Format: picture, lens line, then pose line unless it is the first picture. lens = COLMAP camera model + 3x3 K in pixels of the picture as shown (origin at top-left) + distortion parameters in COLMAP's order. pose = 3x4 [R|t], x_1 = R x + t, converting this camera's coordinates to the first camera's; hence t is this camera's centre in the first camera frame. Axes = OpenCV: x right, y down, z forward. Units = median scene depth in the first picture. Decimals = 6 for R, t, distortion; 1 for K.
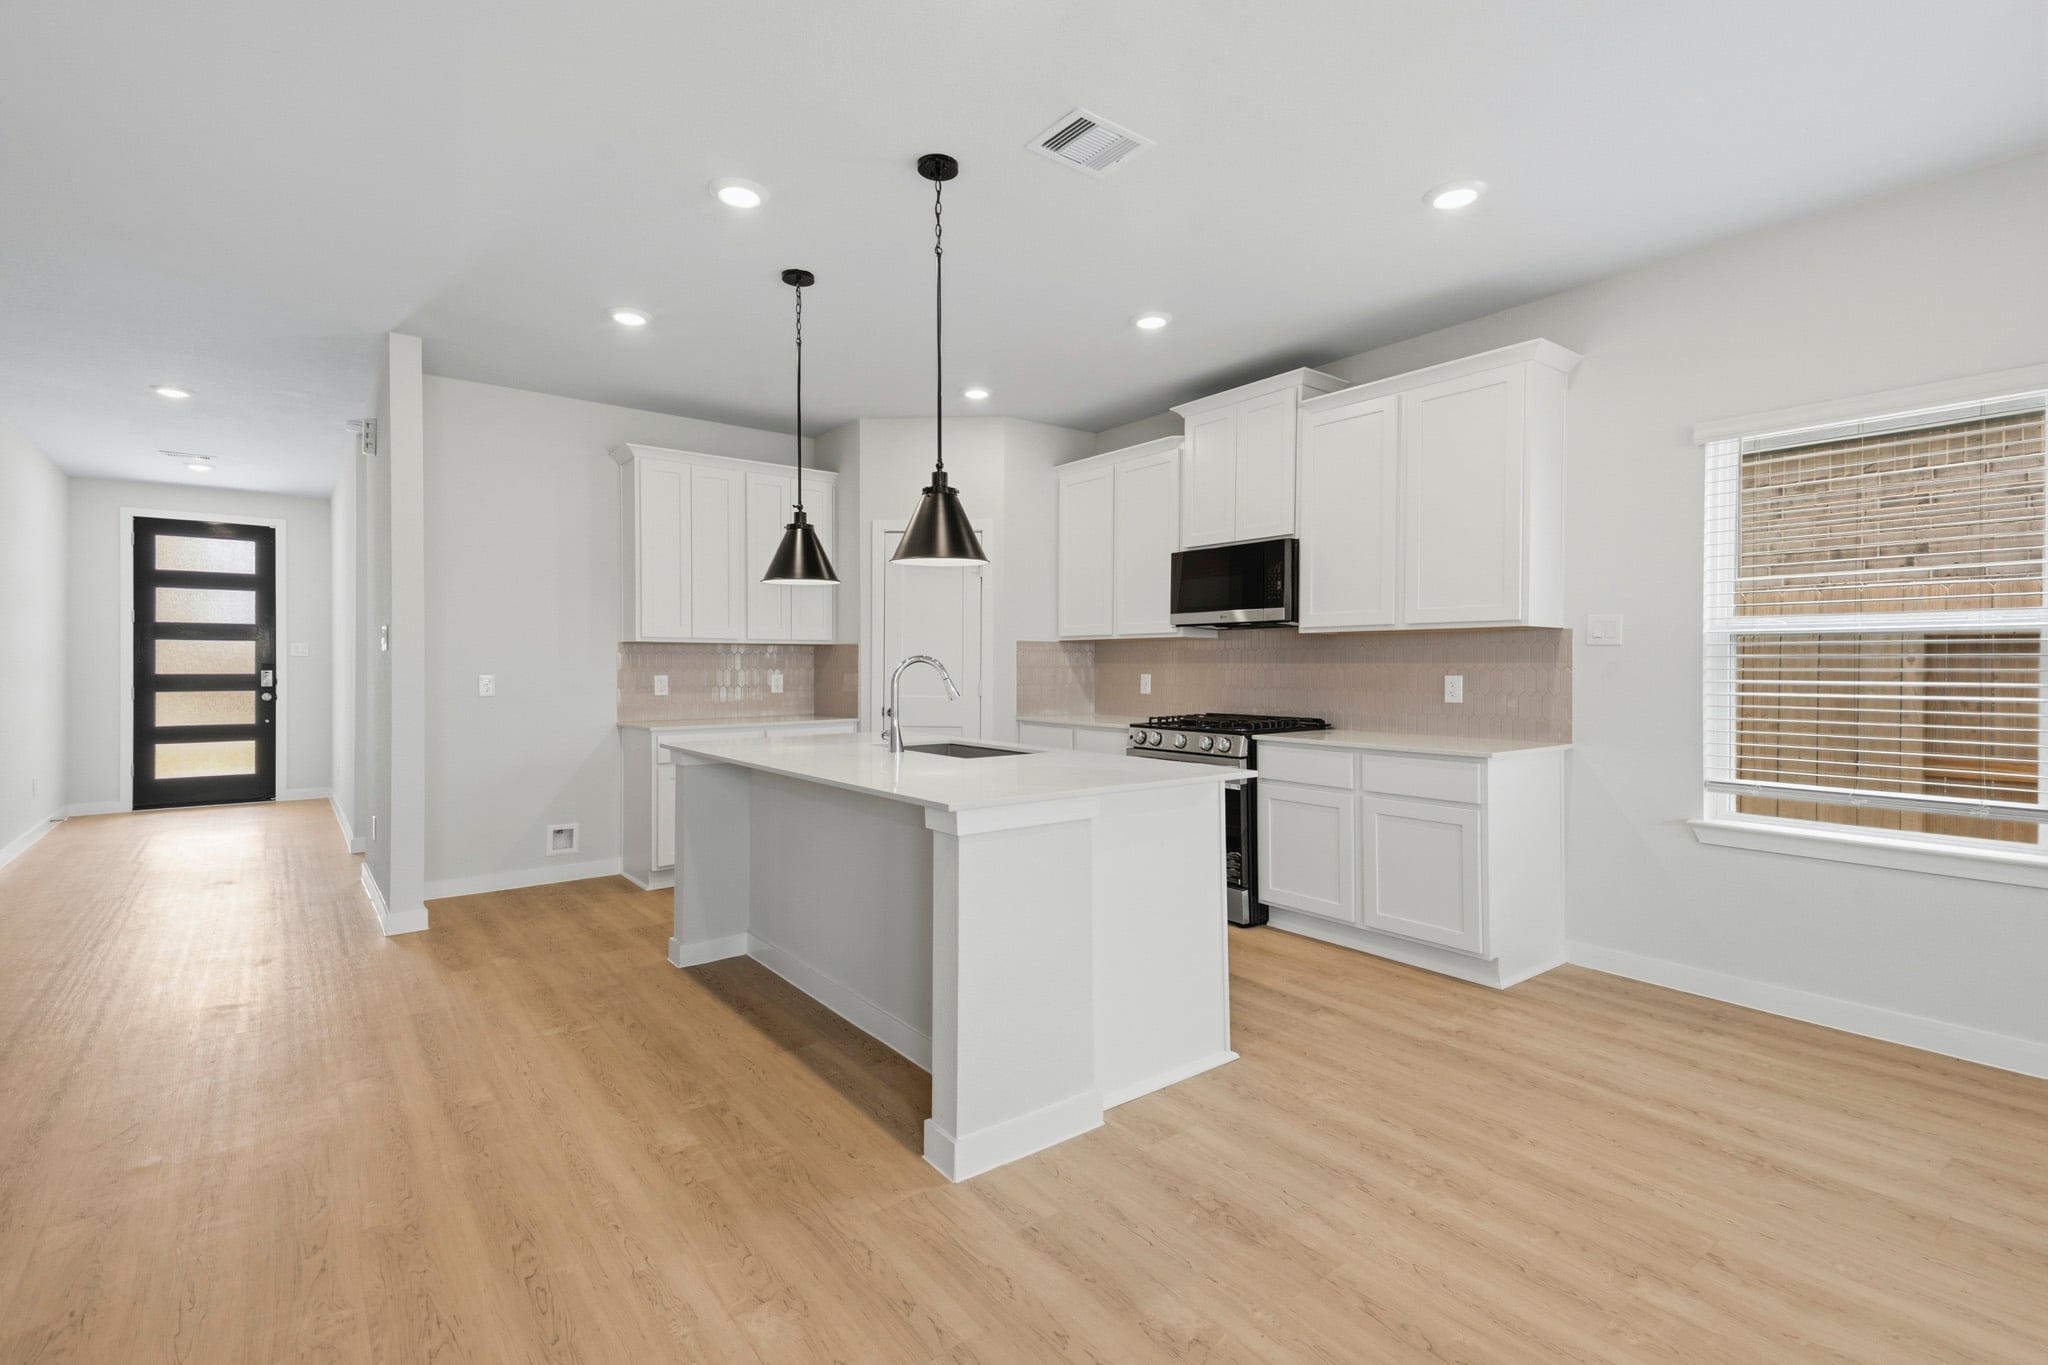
lens RADIAL K [[955.2, 0, 1033.8], [0, 955.2, 672.0], [0, 0, 1]] dist [0.051276, -0.015885]
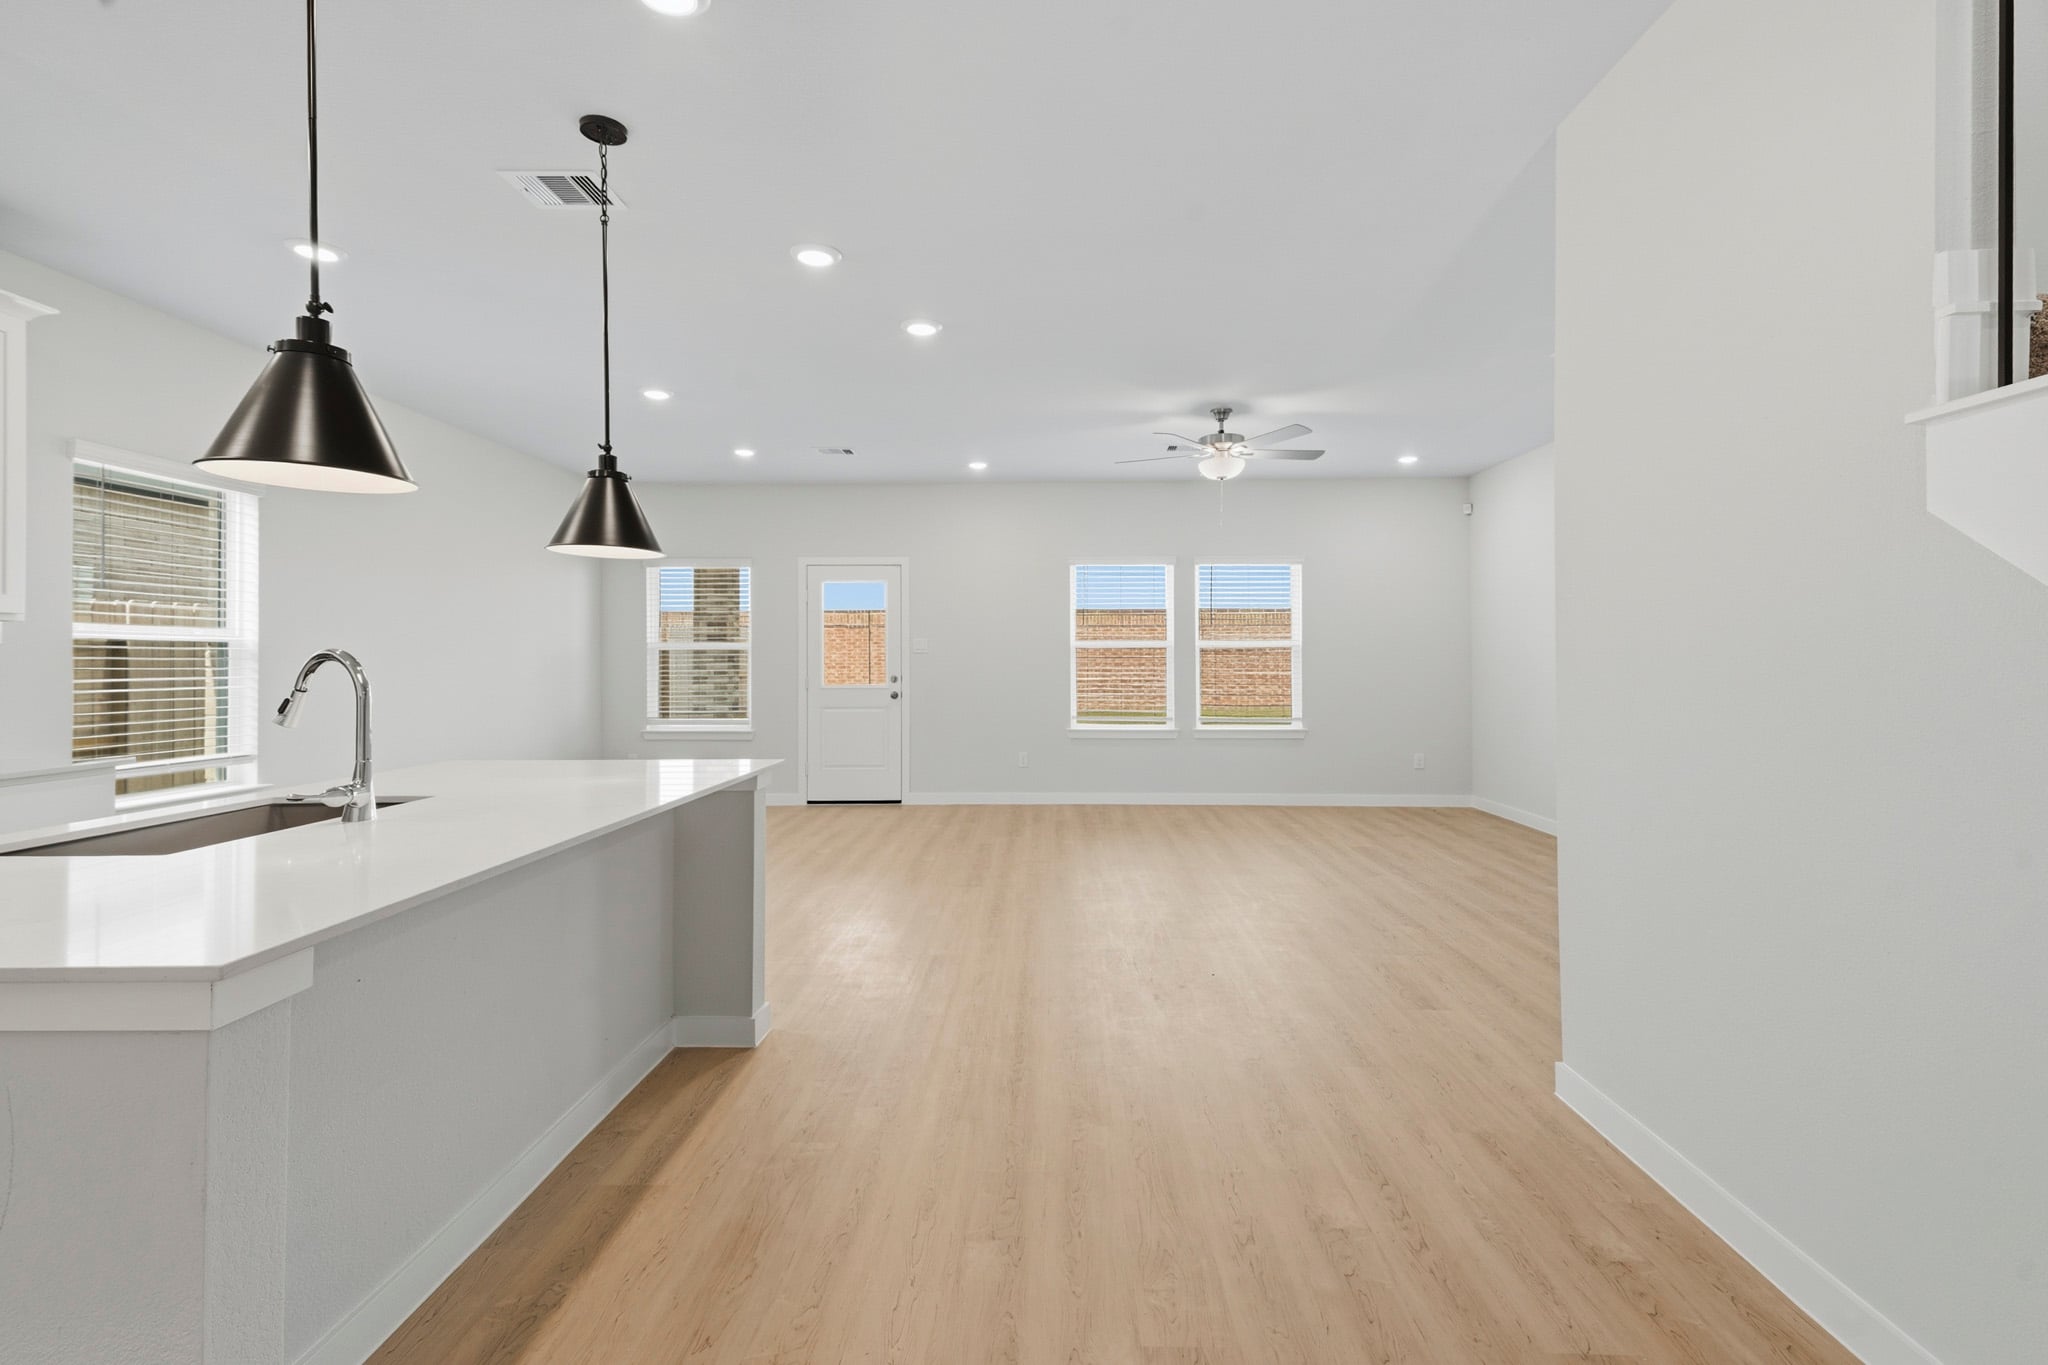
lens RADIAL K [[990.5, 0, 1027.2], [0, 990.5, 652.9], [0, 0, 1]] dist [0.086750, 0.000082]
pose [[-0.772336, 0.008074, 0.635162, -0.662920], [0.010538, 0.999944, 0.000102, -0.008267], [-0.635126, 0.006772, -0.772379, 0.960291]]
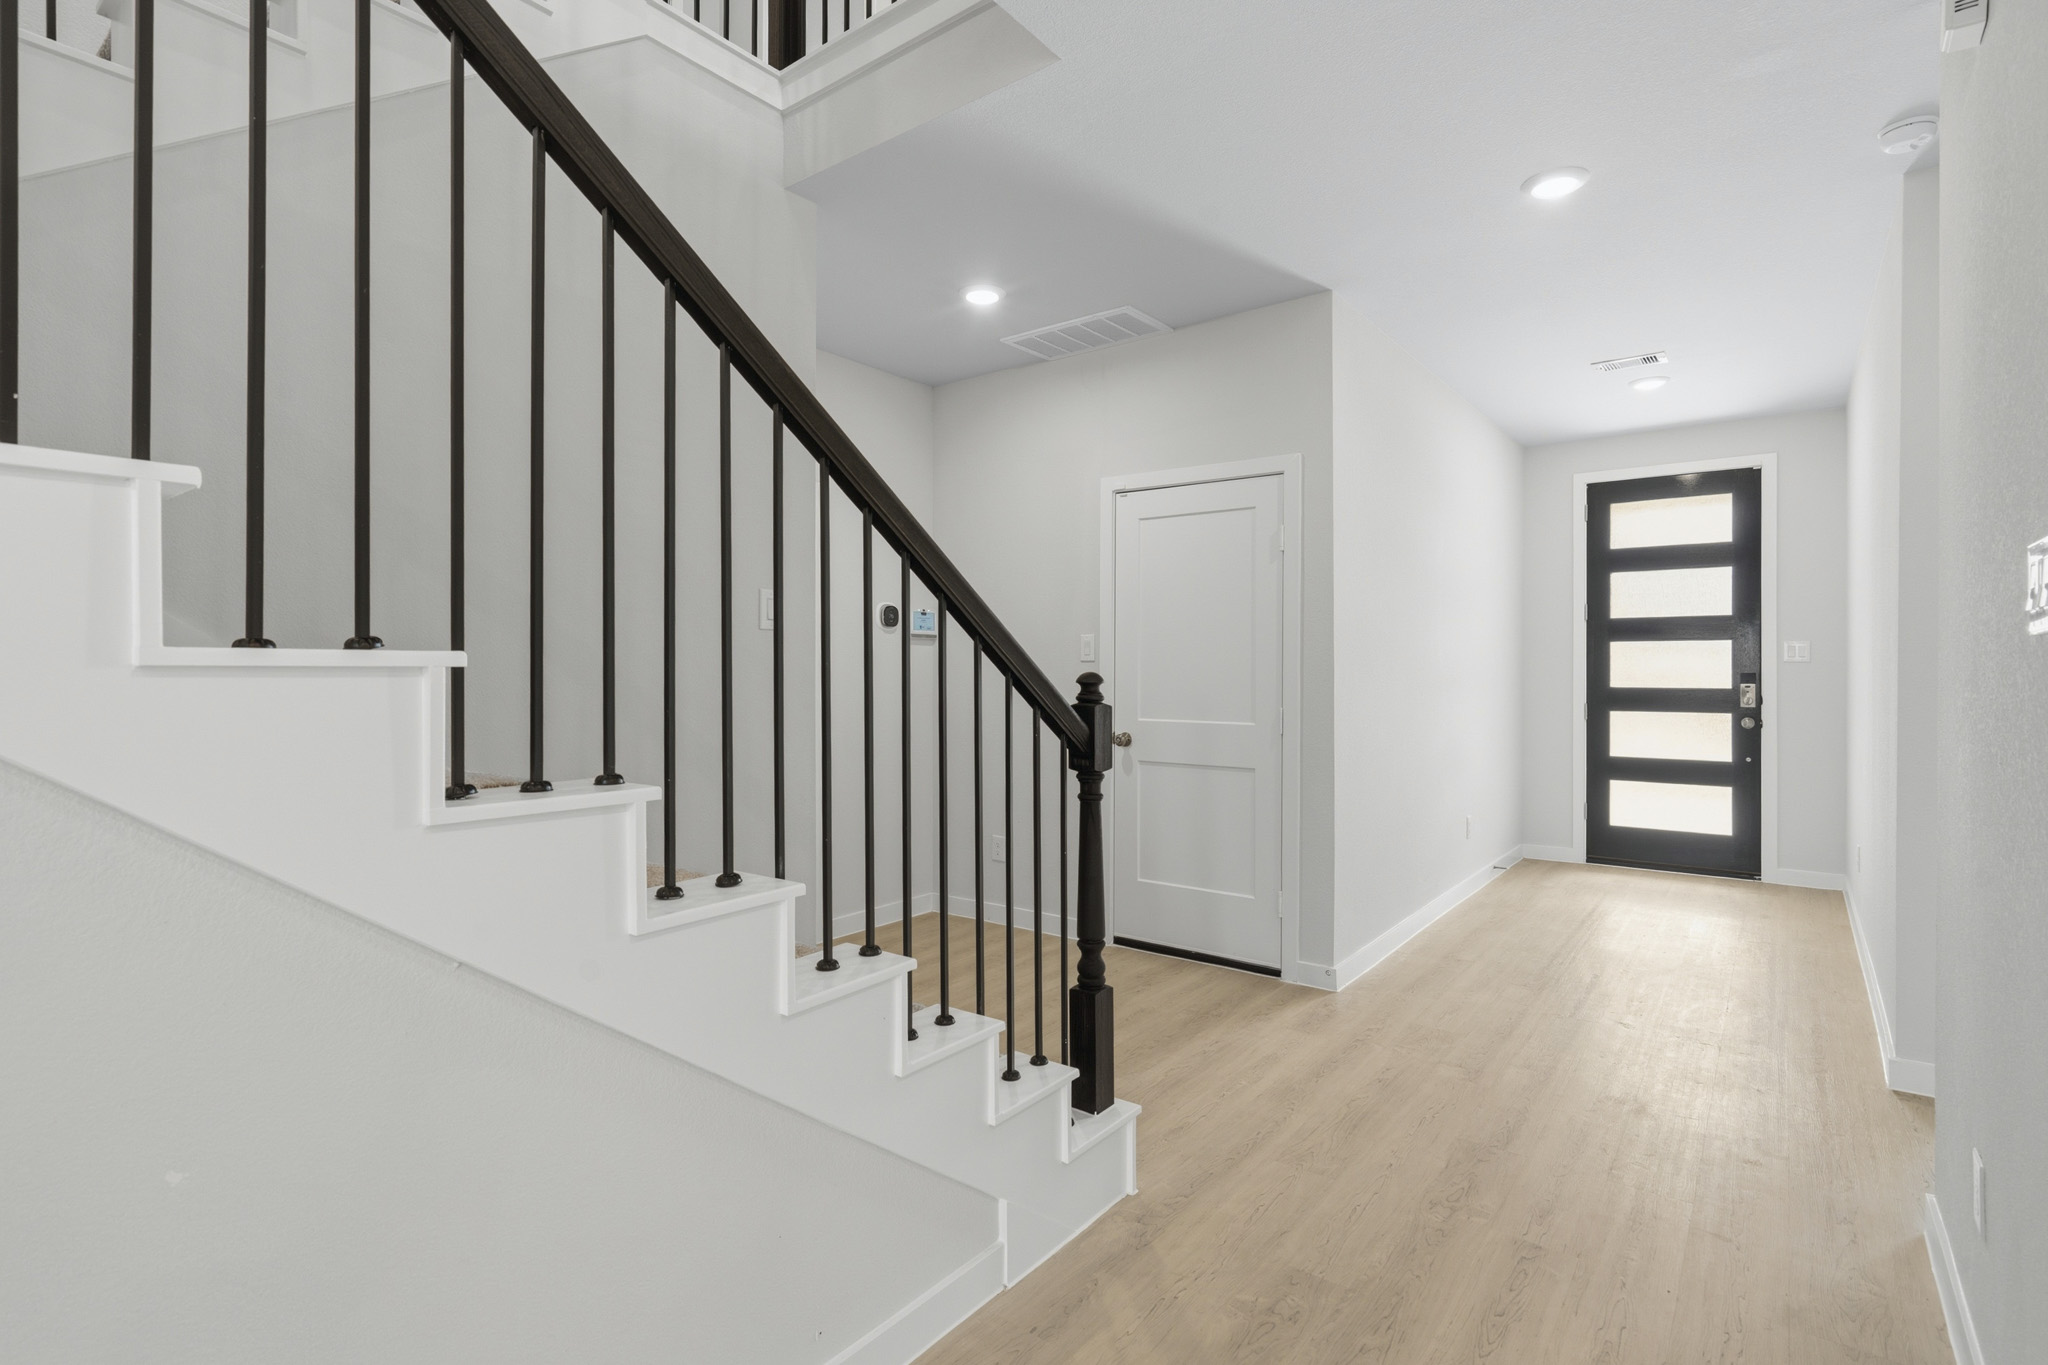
lens RADIAL K [[982.0, 0, 1032.7], [0, 982.0, 674.9], [0, 0, 1]] dist [-0.001870, 0.000176]
pose [[0.245346, 0.000230, -0.969436, -0.480267], [-0.005220, 0.999986, -0.001083, -0.008011], [0.969422, 0.005327, 0.245343, 0.686216]]
